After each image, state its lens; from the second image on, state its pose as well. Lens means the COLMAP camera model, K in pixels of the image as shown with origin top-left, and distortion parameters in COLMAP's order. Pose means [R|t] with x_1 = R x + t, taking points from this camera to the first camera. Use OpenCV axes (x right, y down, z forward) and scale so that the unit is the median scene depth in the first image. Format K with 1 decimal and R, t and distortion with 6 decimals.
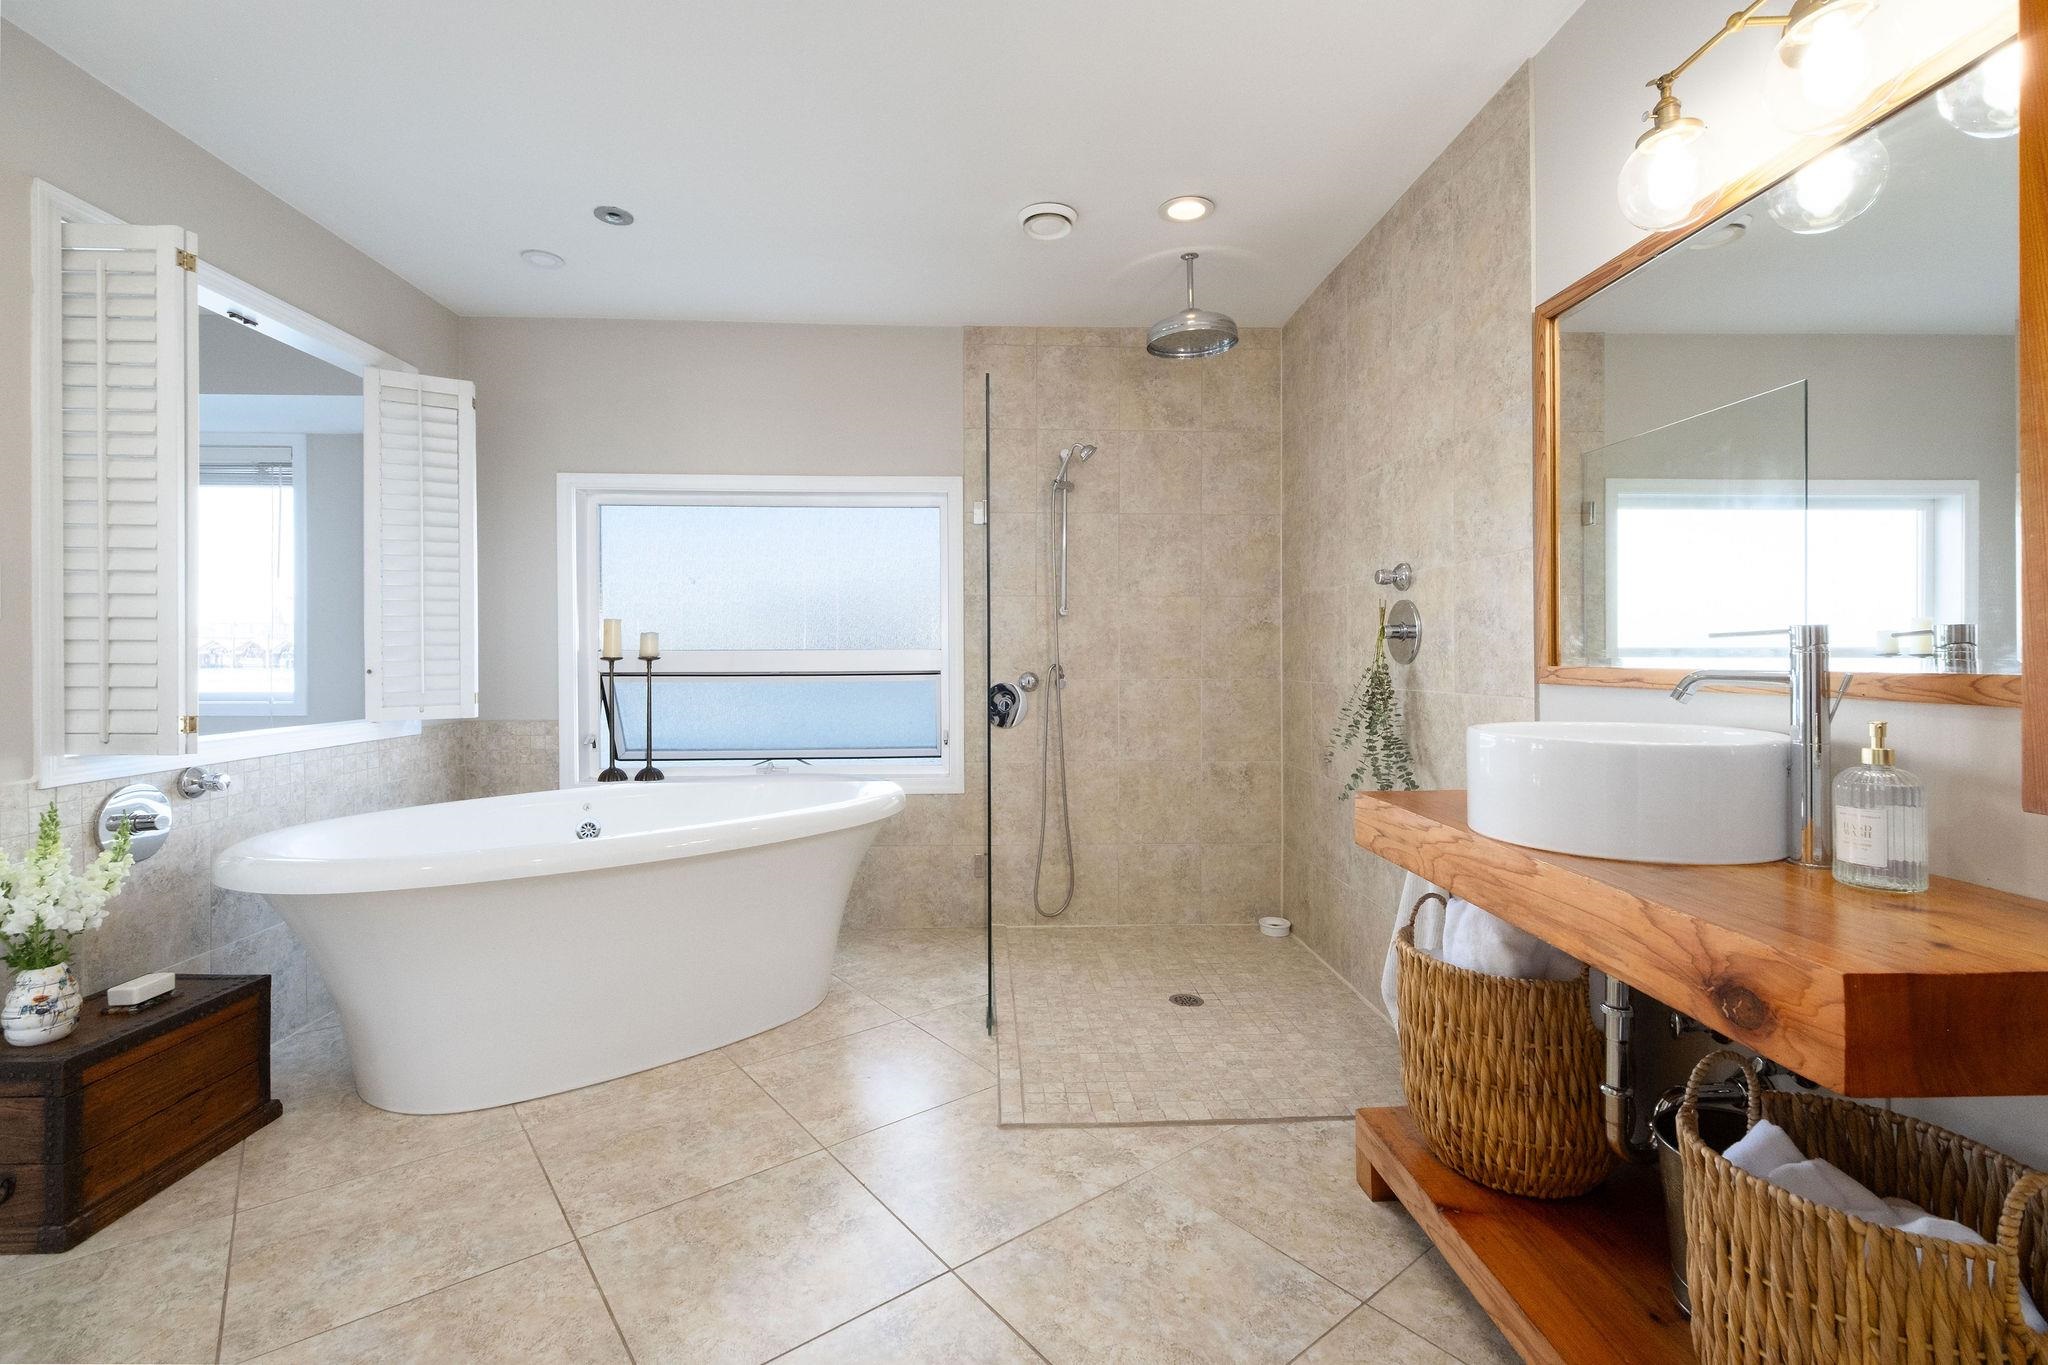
lens RADIAL K [[919.3, 0, 1021.3], [0, 919.3, 656.7], [0, 0, 1]] dist [0.008686, 0.000134]
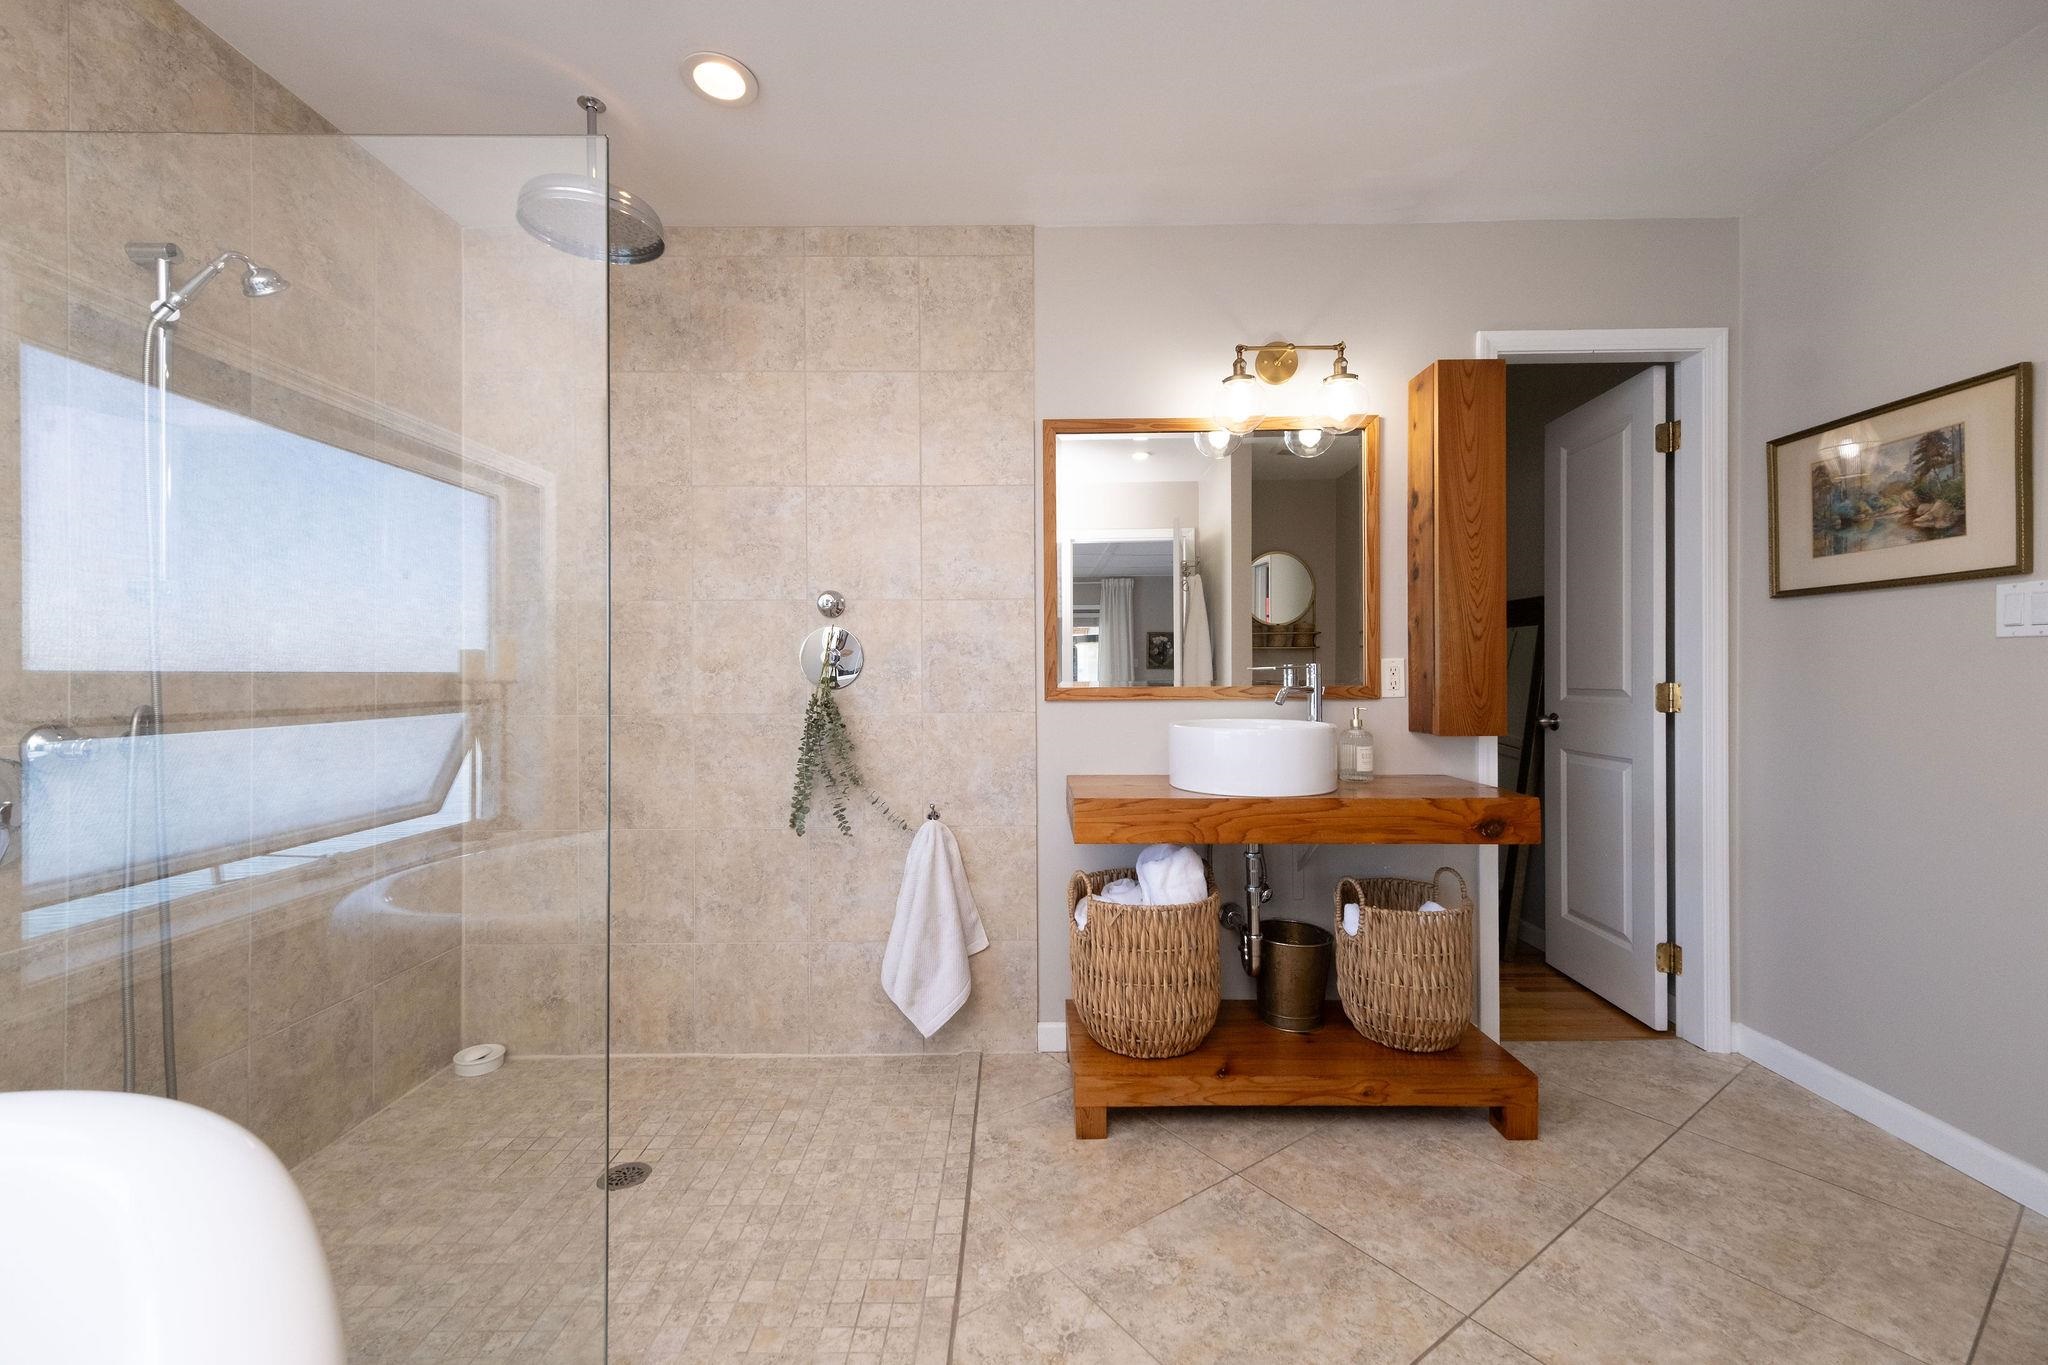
lens RADIAL K [[834.9, 0, 1024.0], [0, 834.9, 682.5], [0, 0, 1]] dist [0.020343, -0.000065]
pose [[0.043487, -0.003495, 0.999048, -0.463199], [0.006160, 0.999976, 0.003231, -0.001342], [-0.999035, 0.006013, 0.043507, 0.693376]]
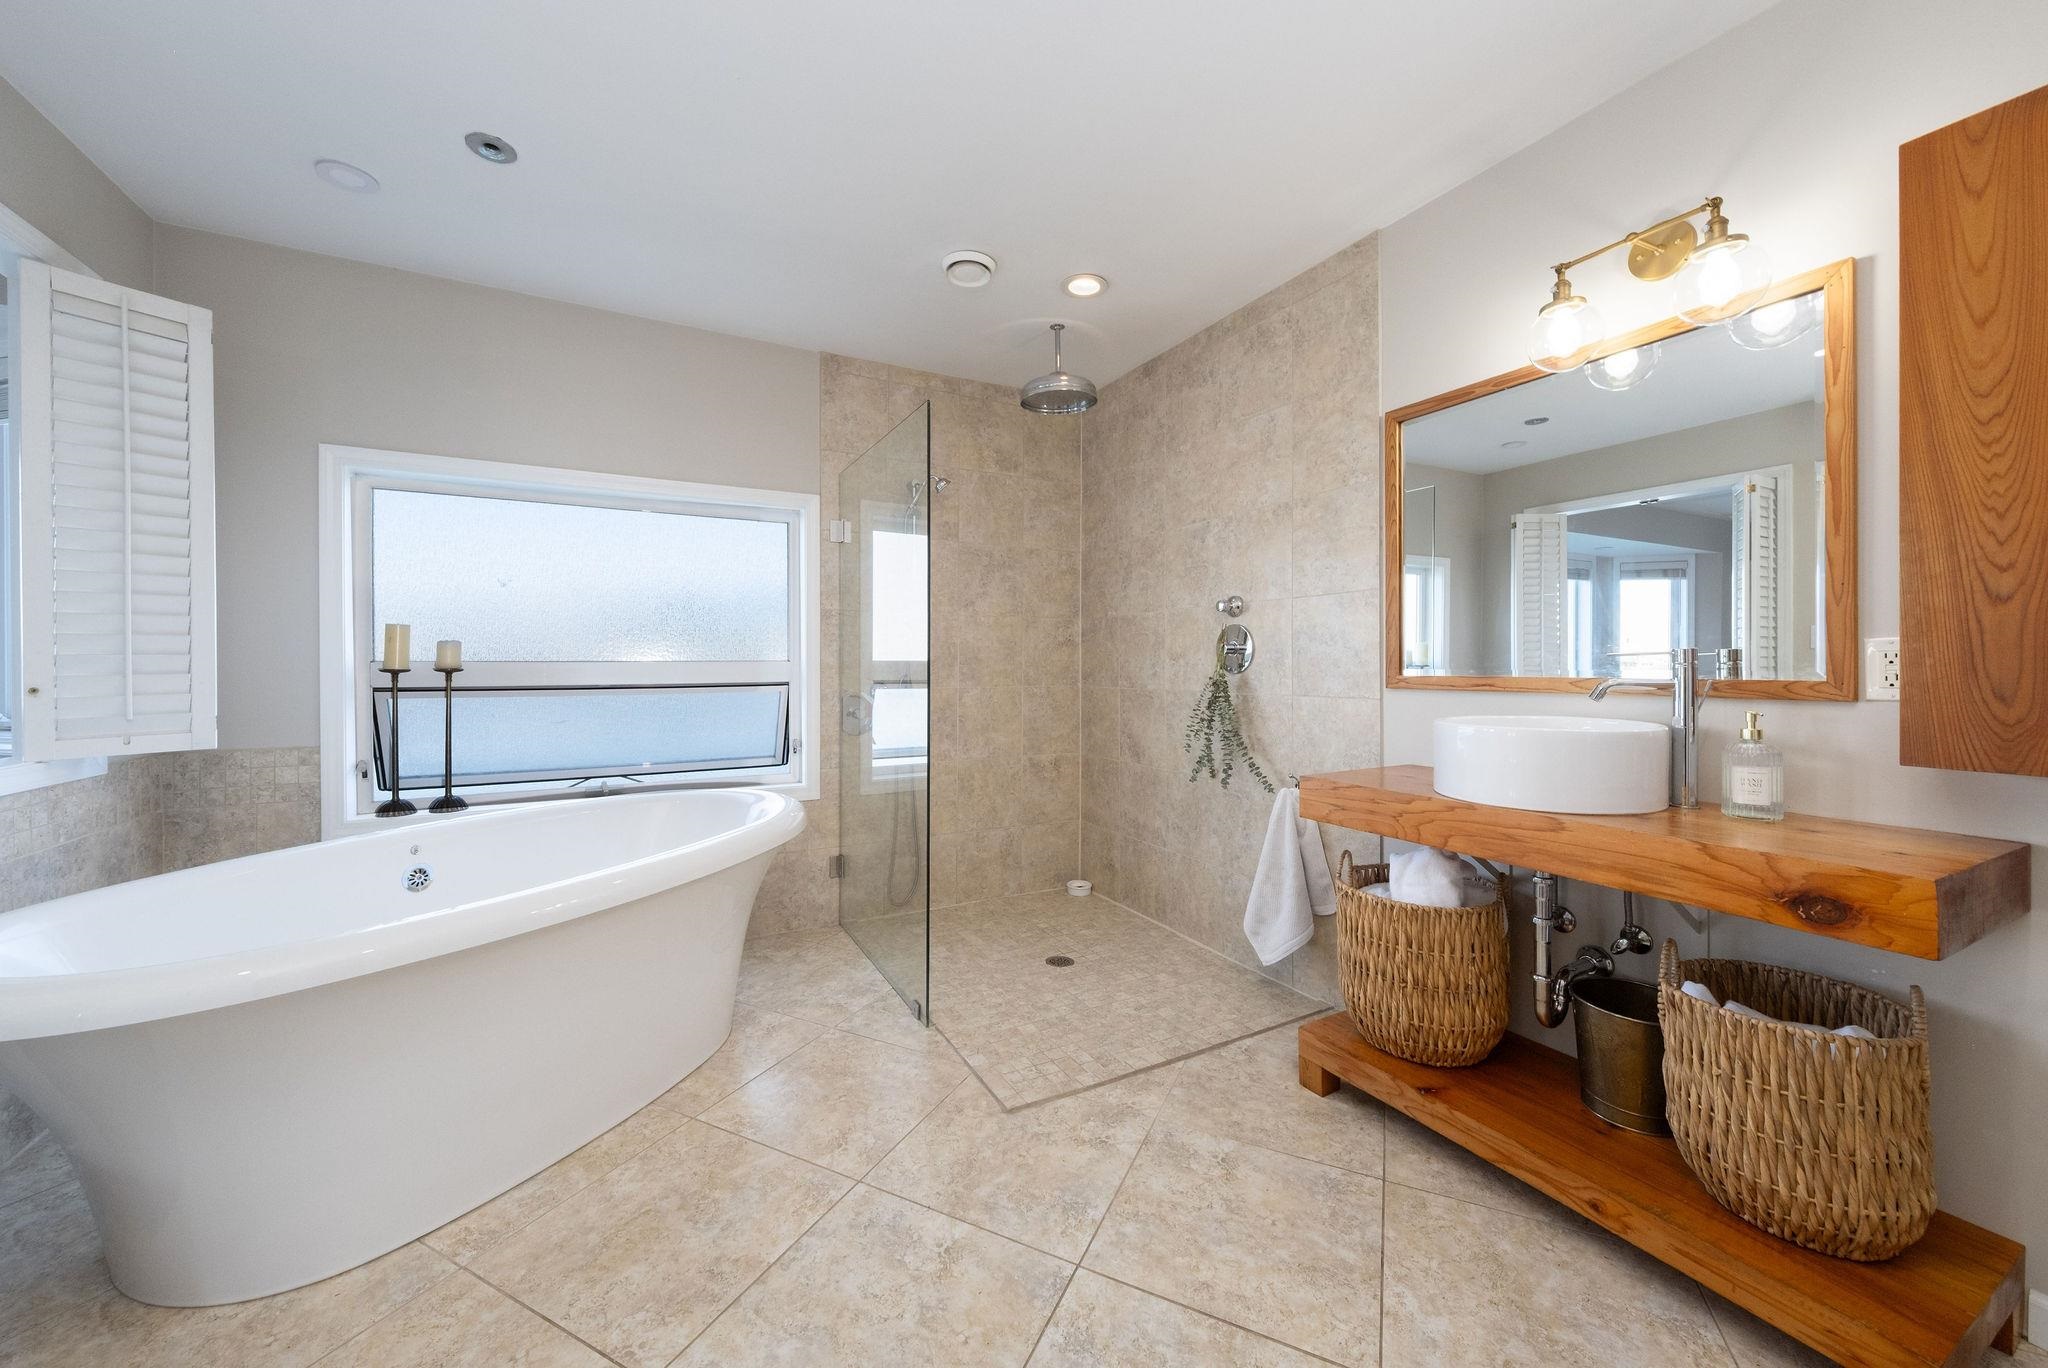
lens RADIAL K [[760.4, 0, 1024.1], [0, 760.4, 667.7], [0, 0, 1]] dist [0.000185, 0.000021]
pose [[0.900795, -0.000748, 0.434244, -0.292413], [0.000085, 0.999999, 0.001547, -0.002202], [-0.434245, -0.001357, 0.900794, 0.154385]]
